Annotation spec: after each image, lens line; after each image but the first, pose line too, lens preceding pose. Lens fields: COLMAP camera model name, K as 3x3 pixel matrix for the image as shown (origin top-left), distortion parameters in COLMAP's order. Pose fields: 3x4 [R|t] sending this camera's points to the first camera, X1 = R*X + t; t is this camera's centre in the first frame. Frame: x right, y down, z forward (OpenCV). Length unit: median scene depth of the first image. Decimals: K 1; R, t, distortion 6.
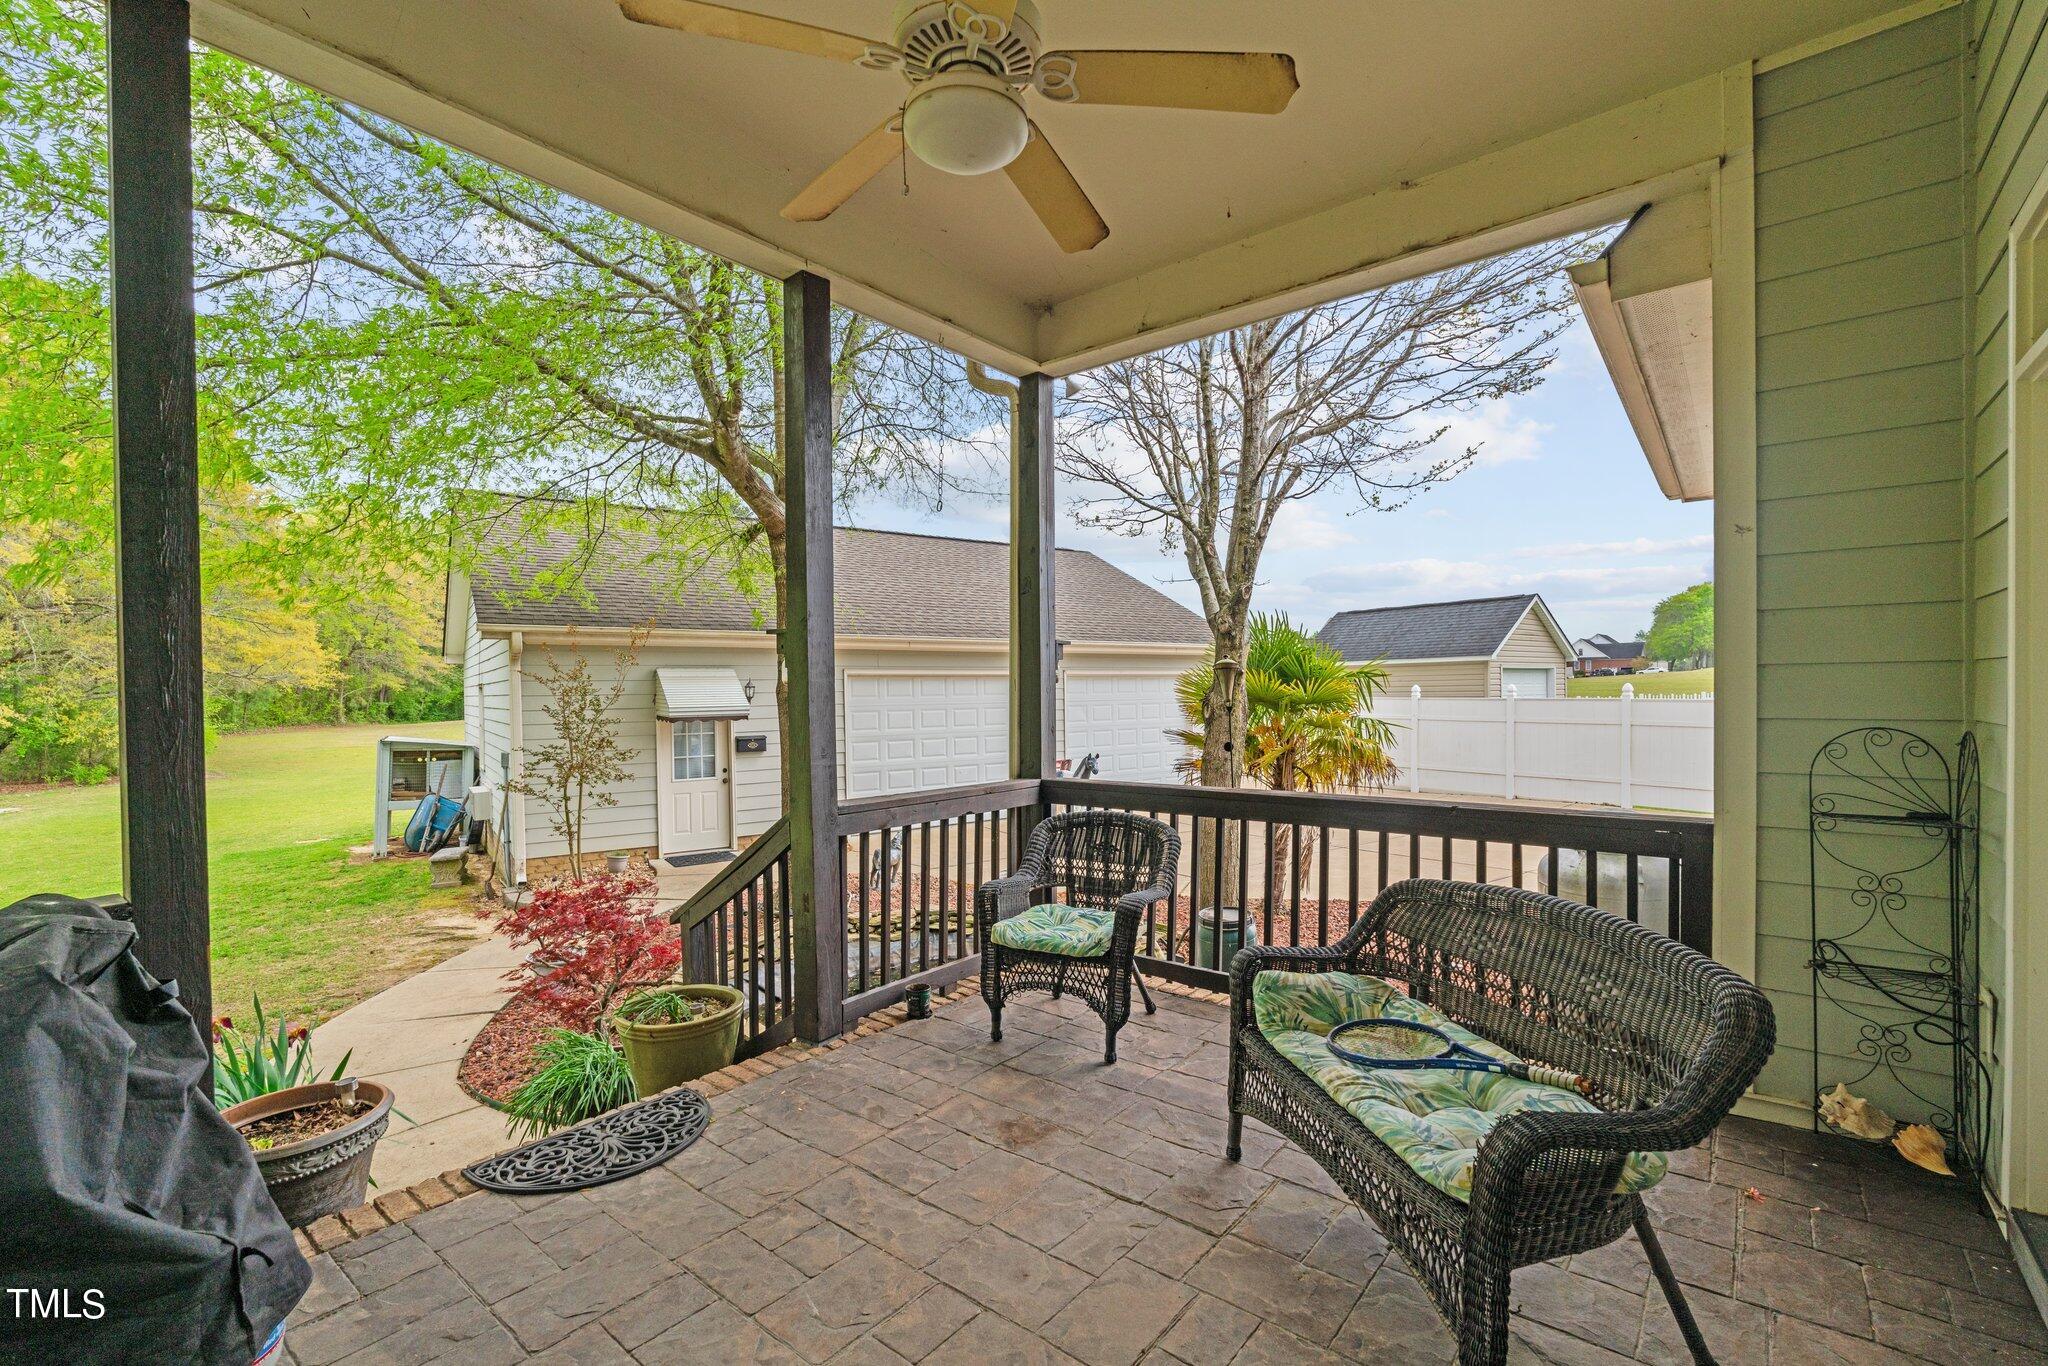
lens RADIAL K [[934.8, 0, 1026.9], [0, 934.8, 691.1], [0, 0, 1]] dist [0.001197, 0.000238]
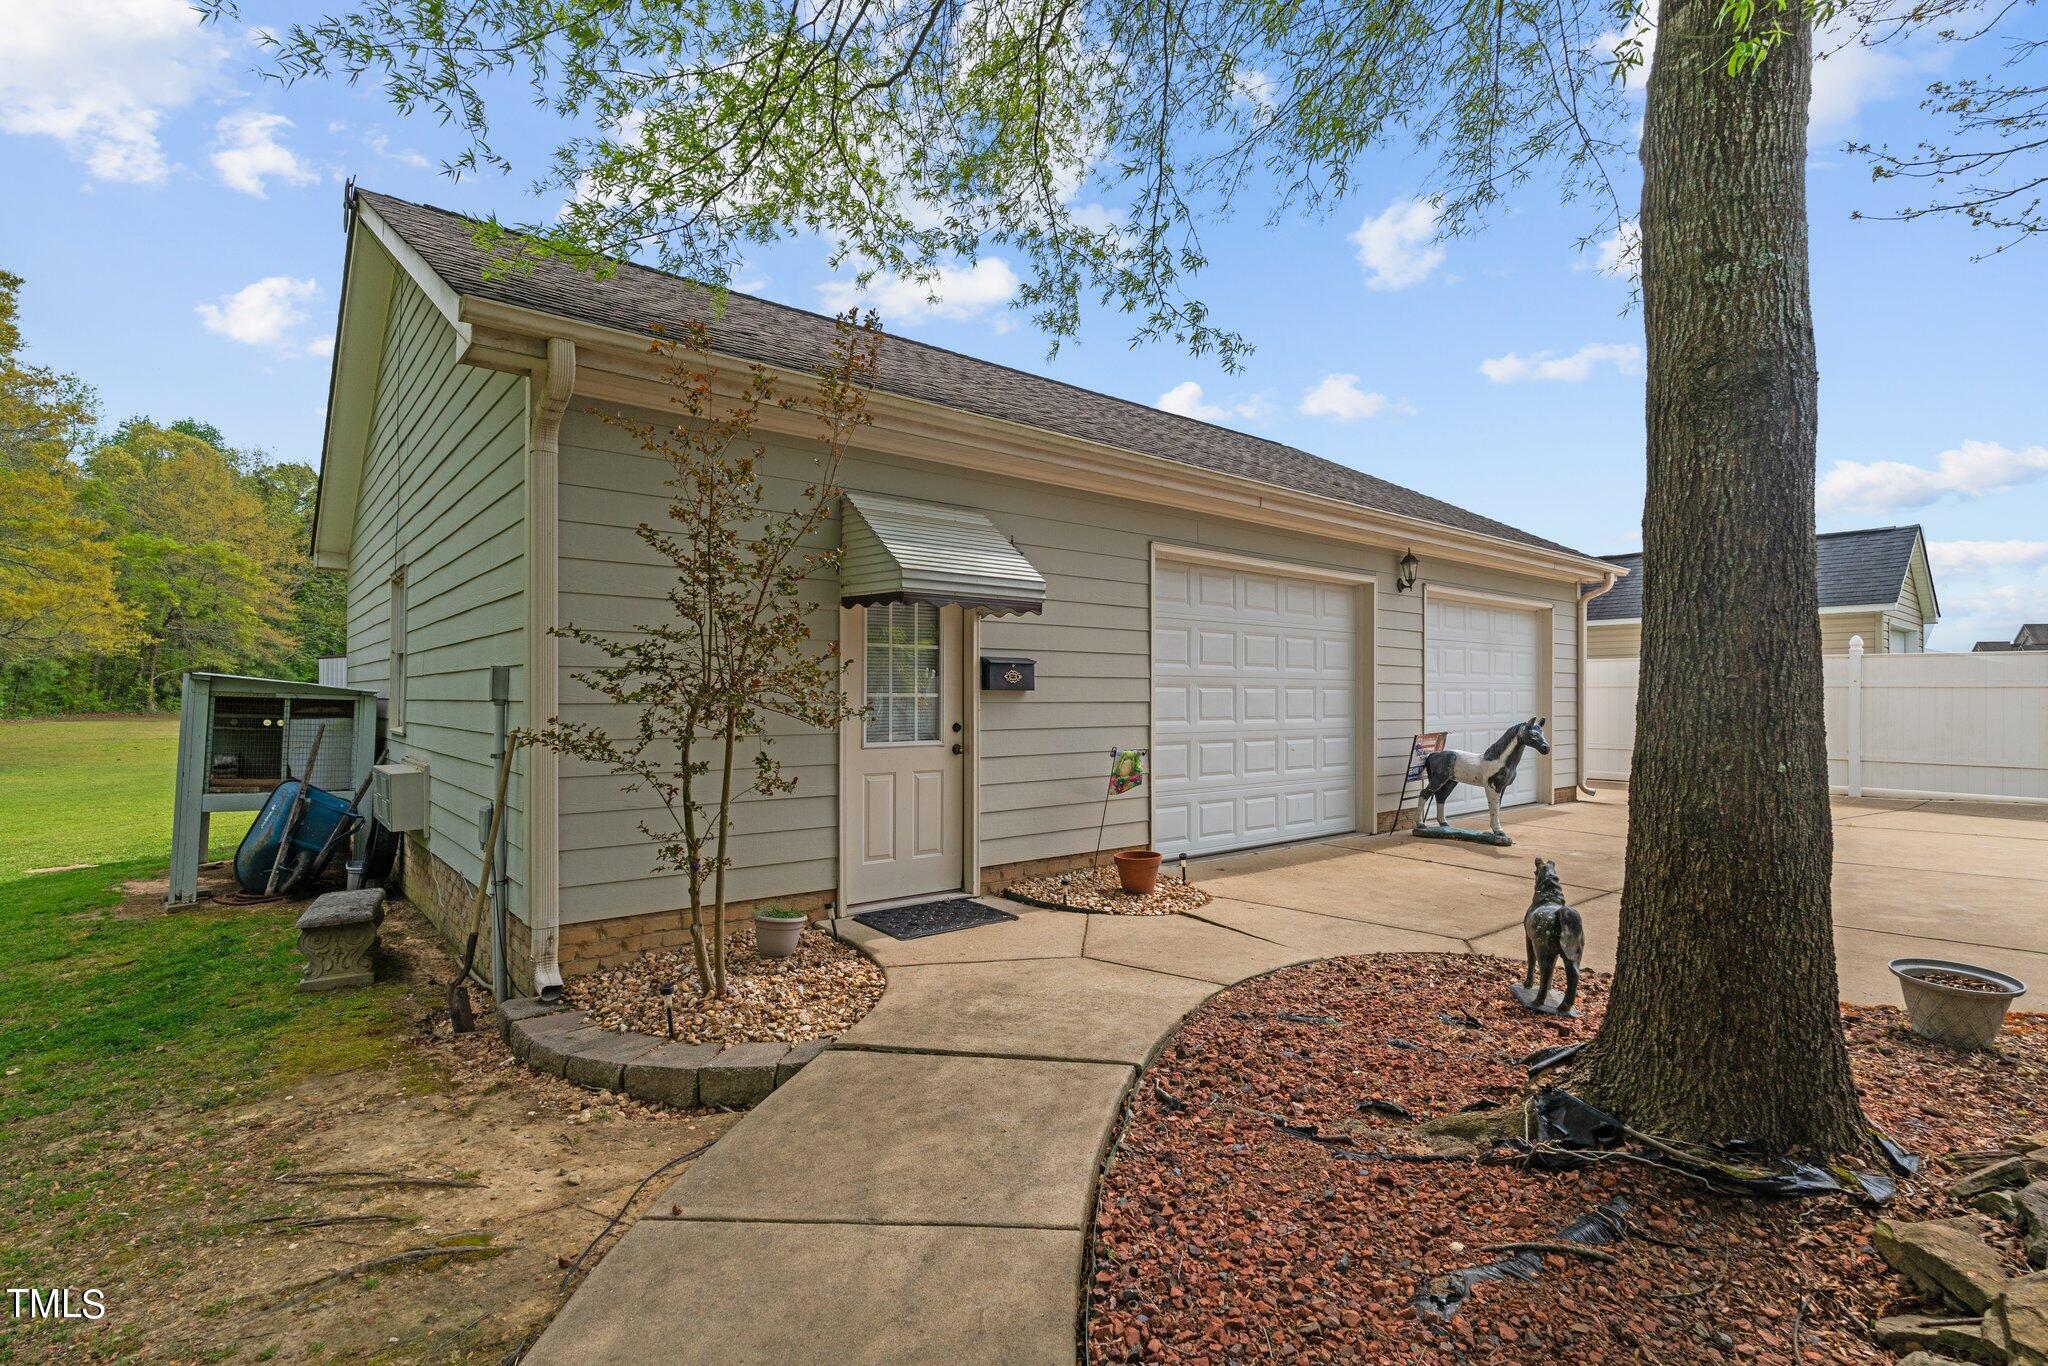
lens RADIAL K [[979.8, 0, 1021.6], [0, 979.8, 689.0], [0, 0, 1]] dist [-0.005339, -0.000331]
pose [[0.995771, 0.016601, 0.090358, -0.290526], [-0.015250, 0.999762, -0.015618, 0.062782], [-0.090596, 0.014174, 0.995787, 0.434135]]
